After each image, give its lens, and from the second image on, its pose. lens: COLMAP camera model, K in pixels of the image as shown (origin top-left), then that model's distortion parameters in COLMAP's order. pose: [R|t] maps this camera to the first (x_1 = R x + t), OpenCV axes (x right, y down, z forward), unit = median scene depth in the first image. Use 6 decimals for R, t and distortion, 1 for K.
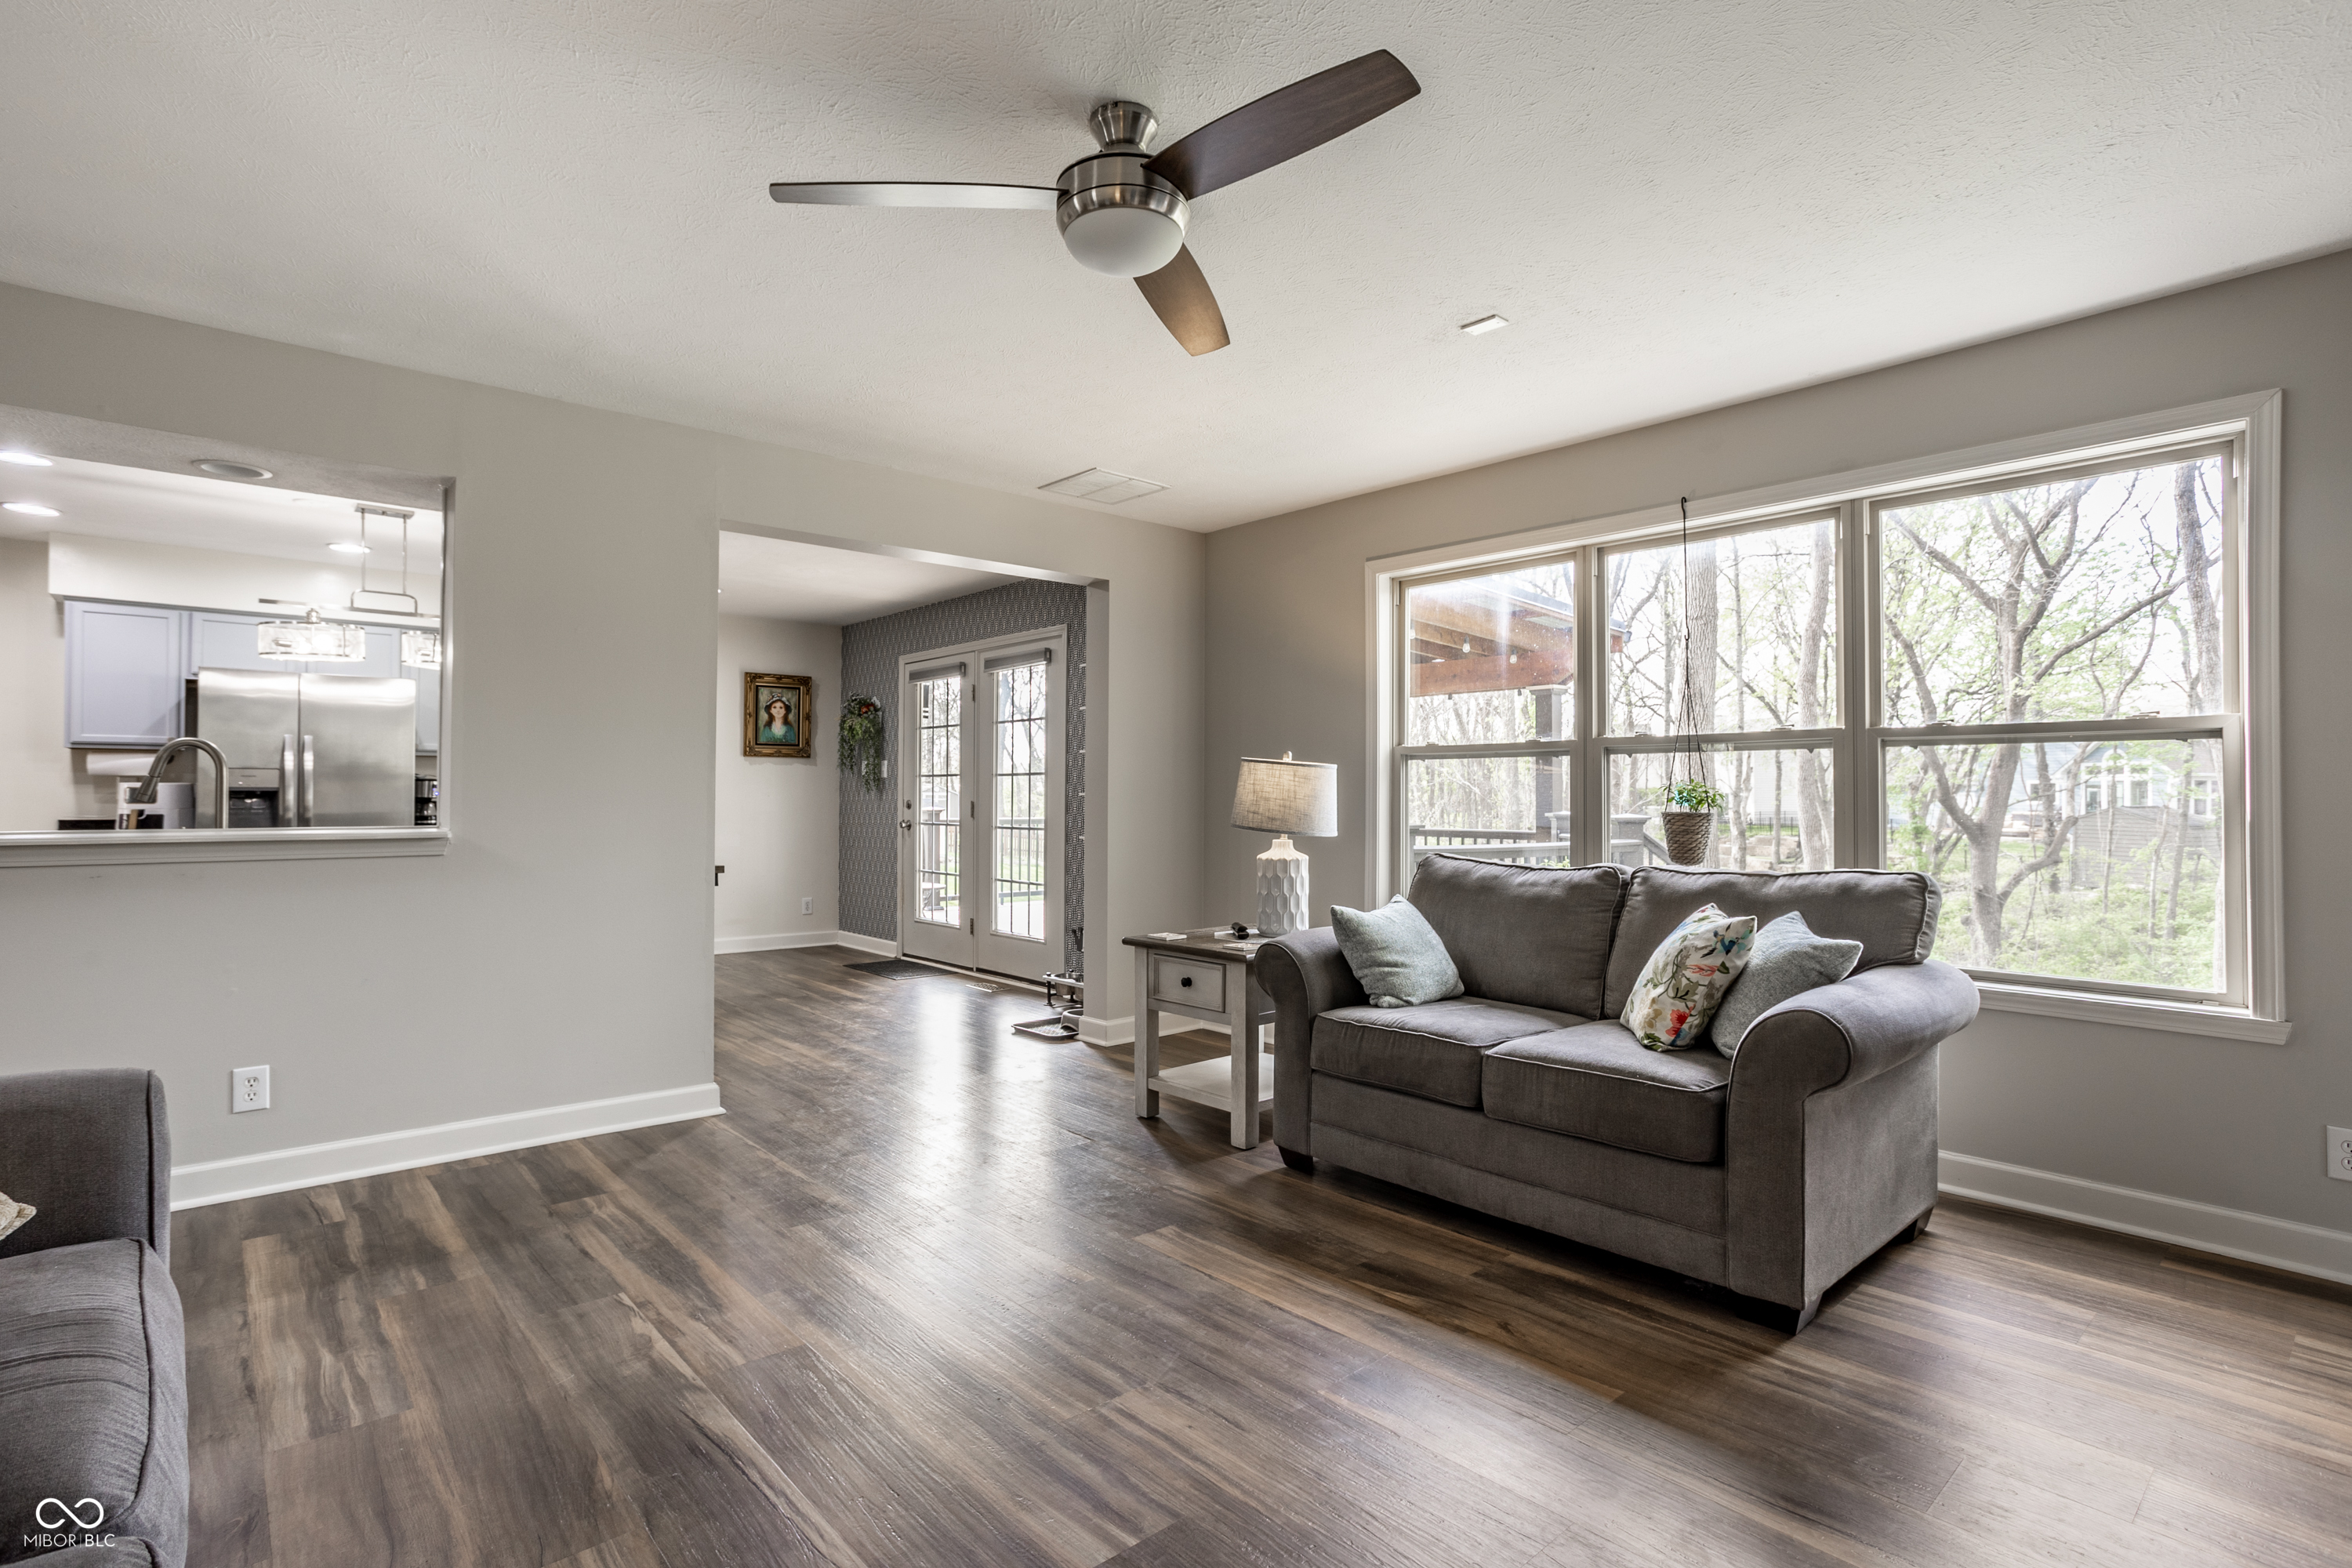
lens RADIAL K [[1133.6, 0, 1157.5], [0, 1133.6, 783.7], [0, 0, 1]] dist [-0.055070, 0.036044]
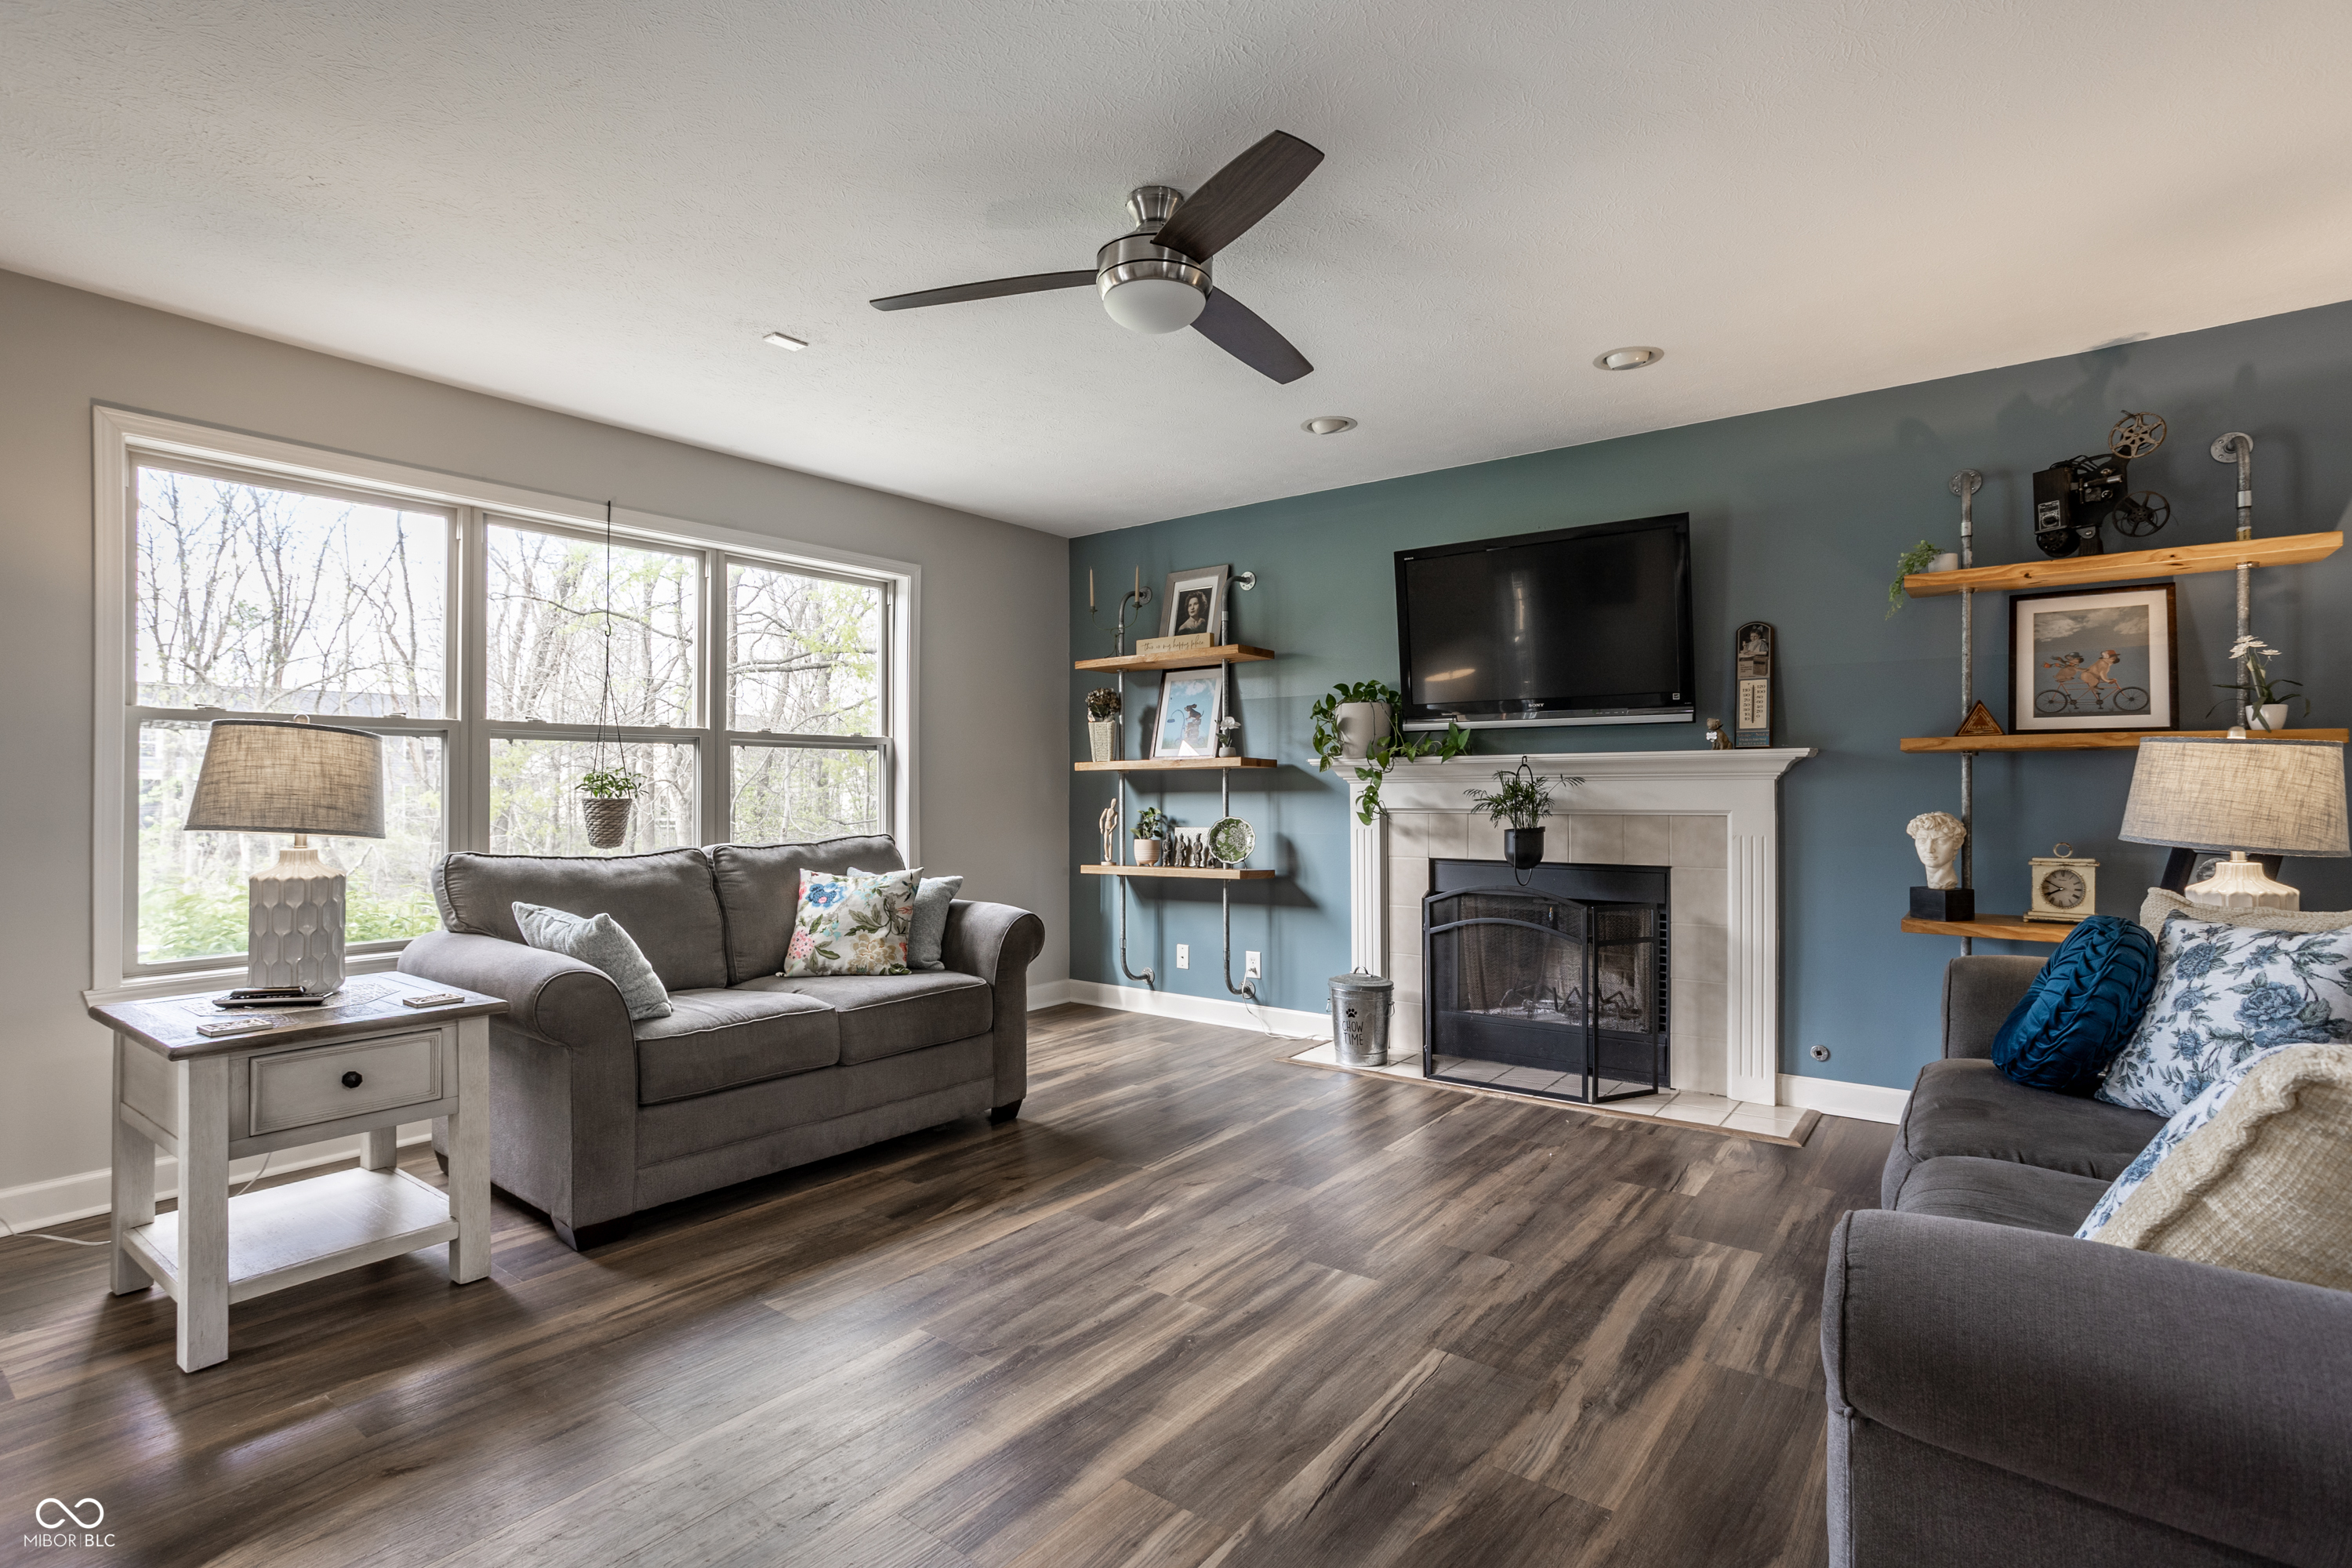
lens RADIAL K [[1133.6, 0, 1157.5], [0, 1133.6, 783.7], [0, 0, 1]] dist [-0.055070, 0.036044]
pose [[-0.189269, 0.003338, 0.981920, -0.944462], [-0.010506, 0.999930, -0.005424, 0.016810], [-0.981869, -0.011343, -0.189220, 0.980664]]
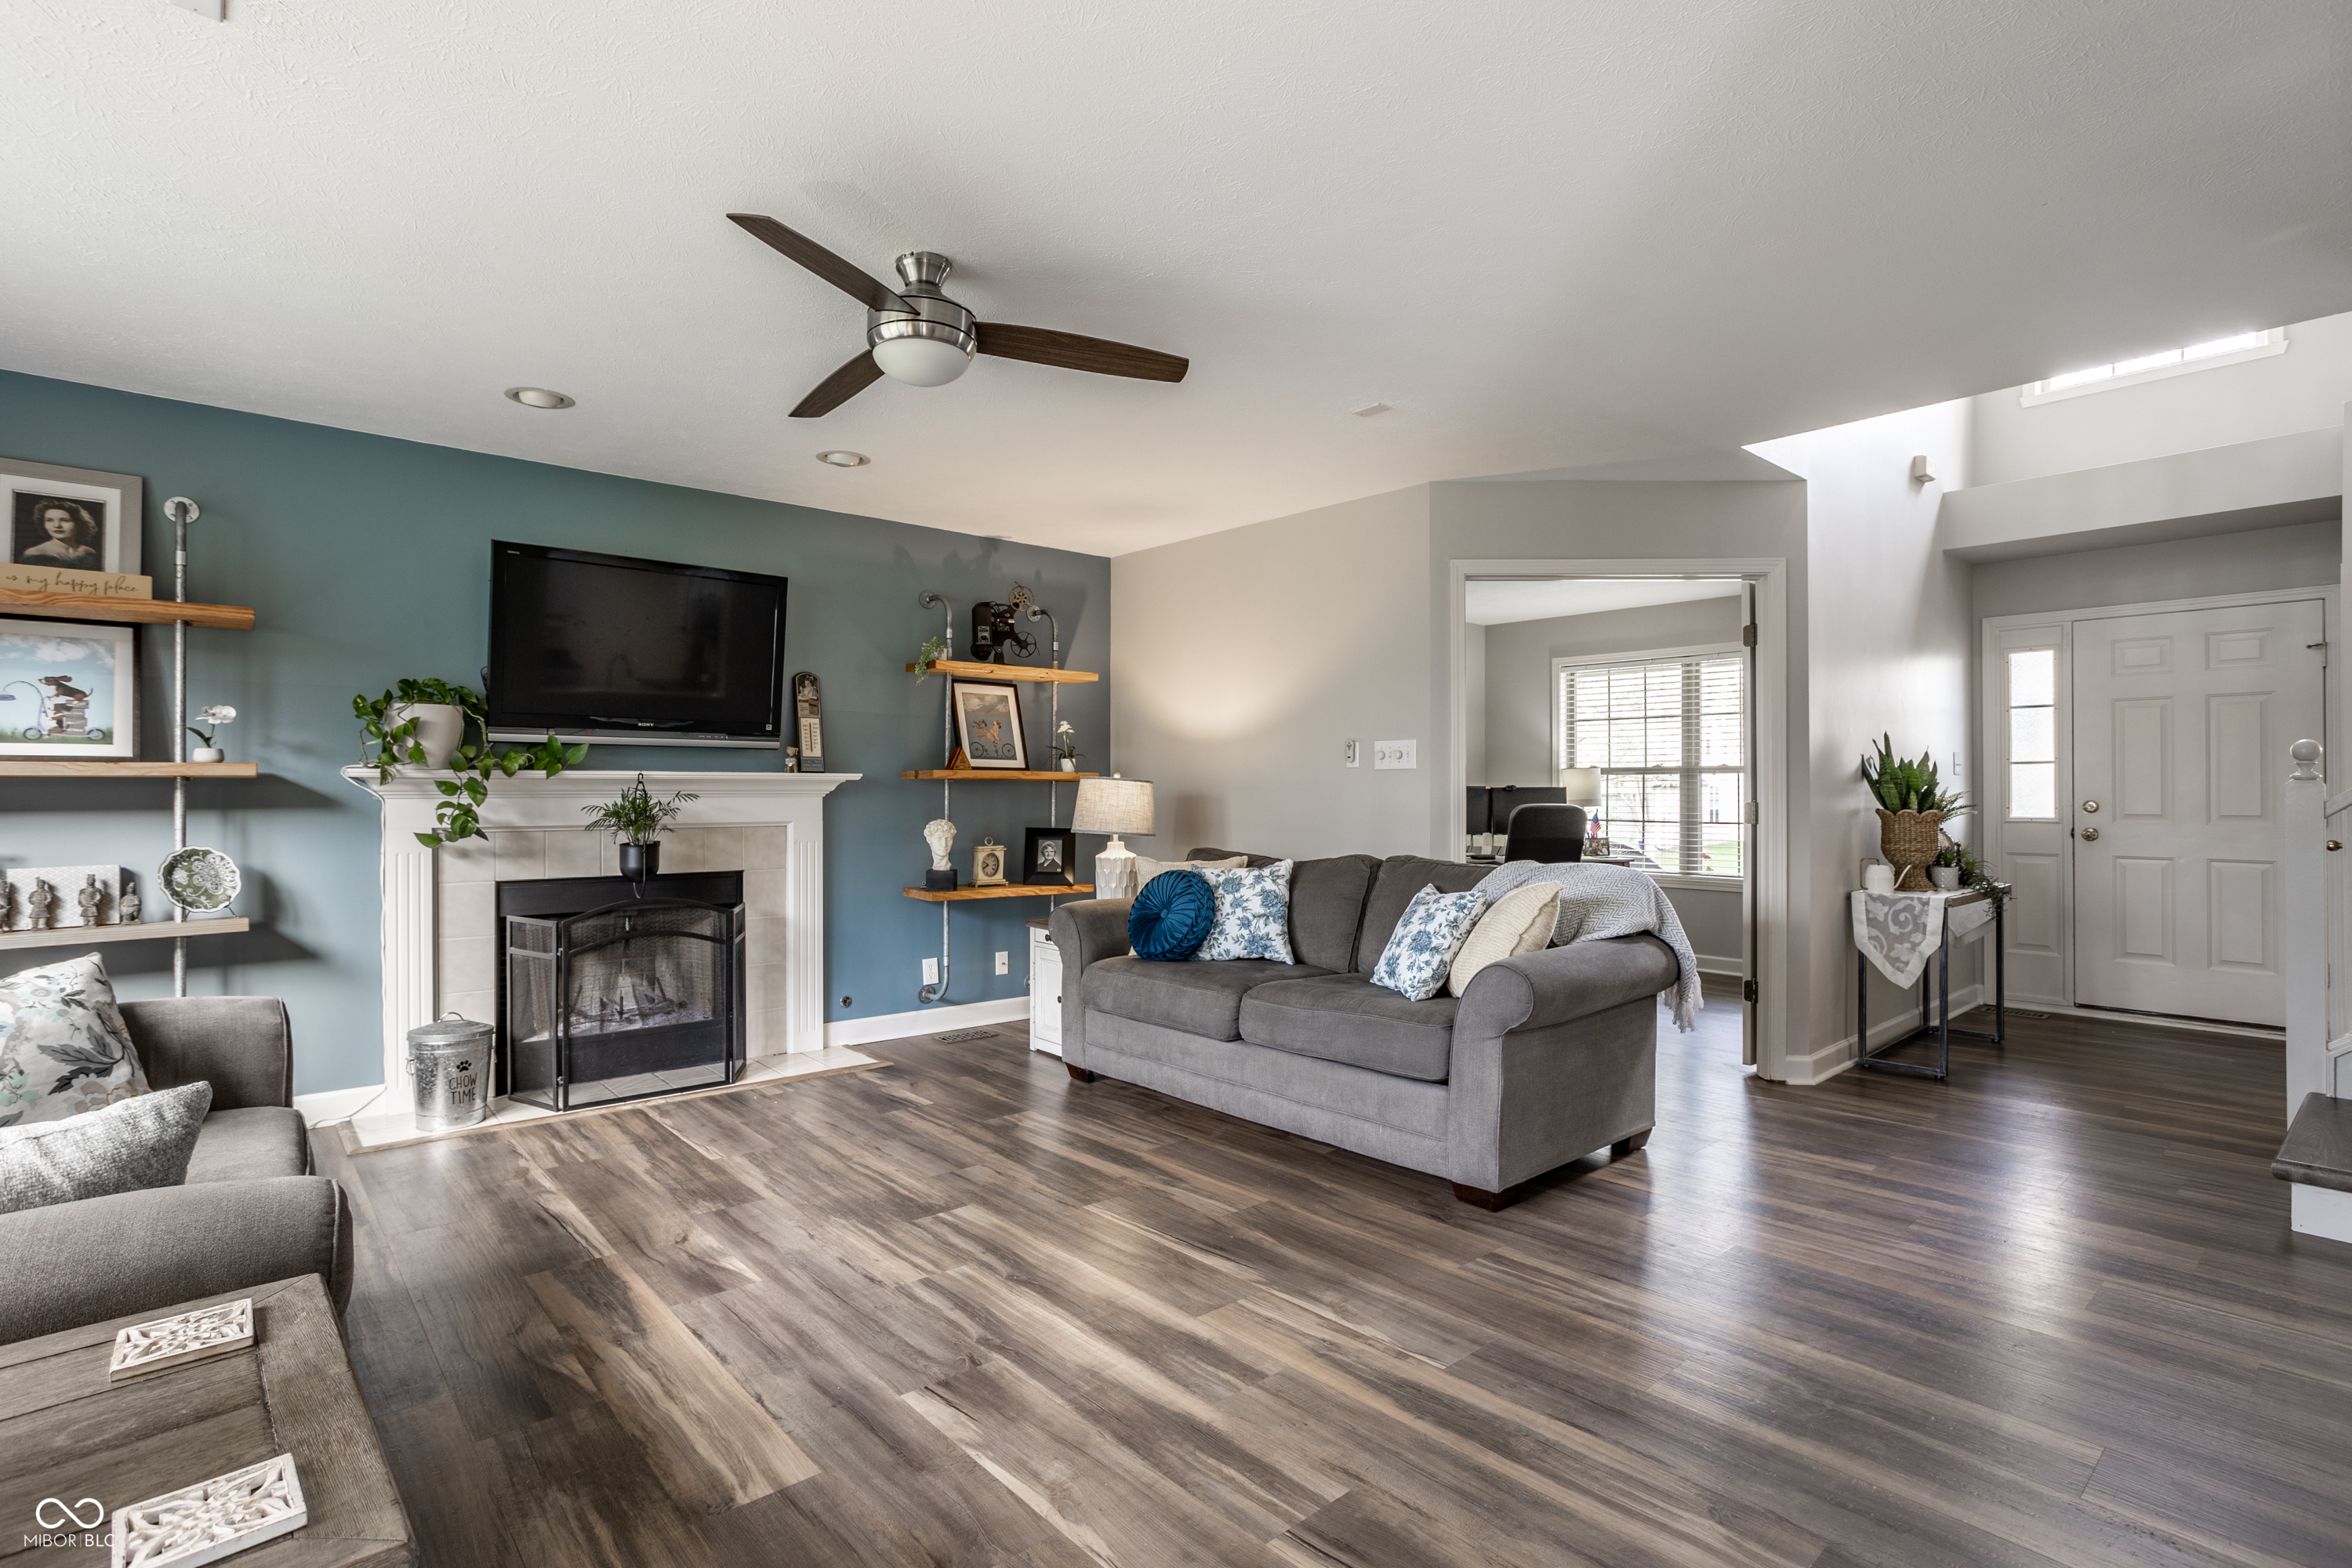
lens RADIAL K [[1133.6, 0, 1157.5], [0, 1133.6, 783.7], [0, 0, 1]] dist [-0.055070, 0.036044]
pose [[-0.999985, -0.003170, 0.004502, -0.243389], [-0.003262, 0.999782, -0.020616, 0.010399], [-0.004436, -0.020630, -0.999777, 1.810575]]
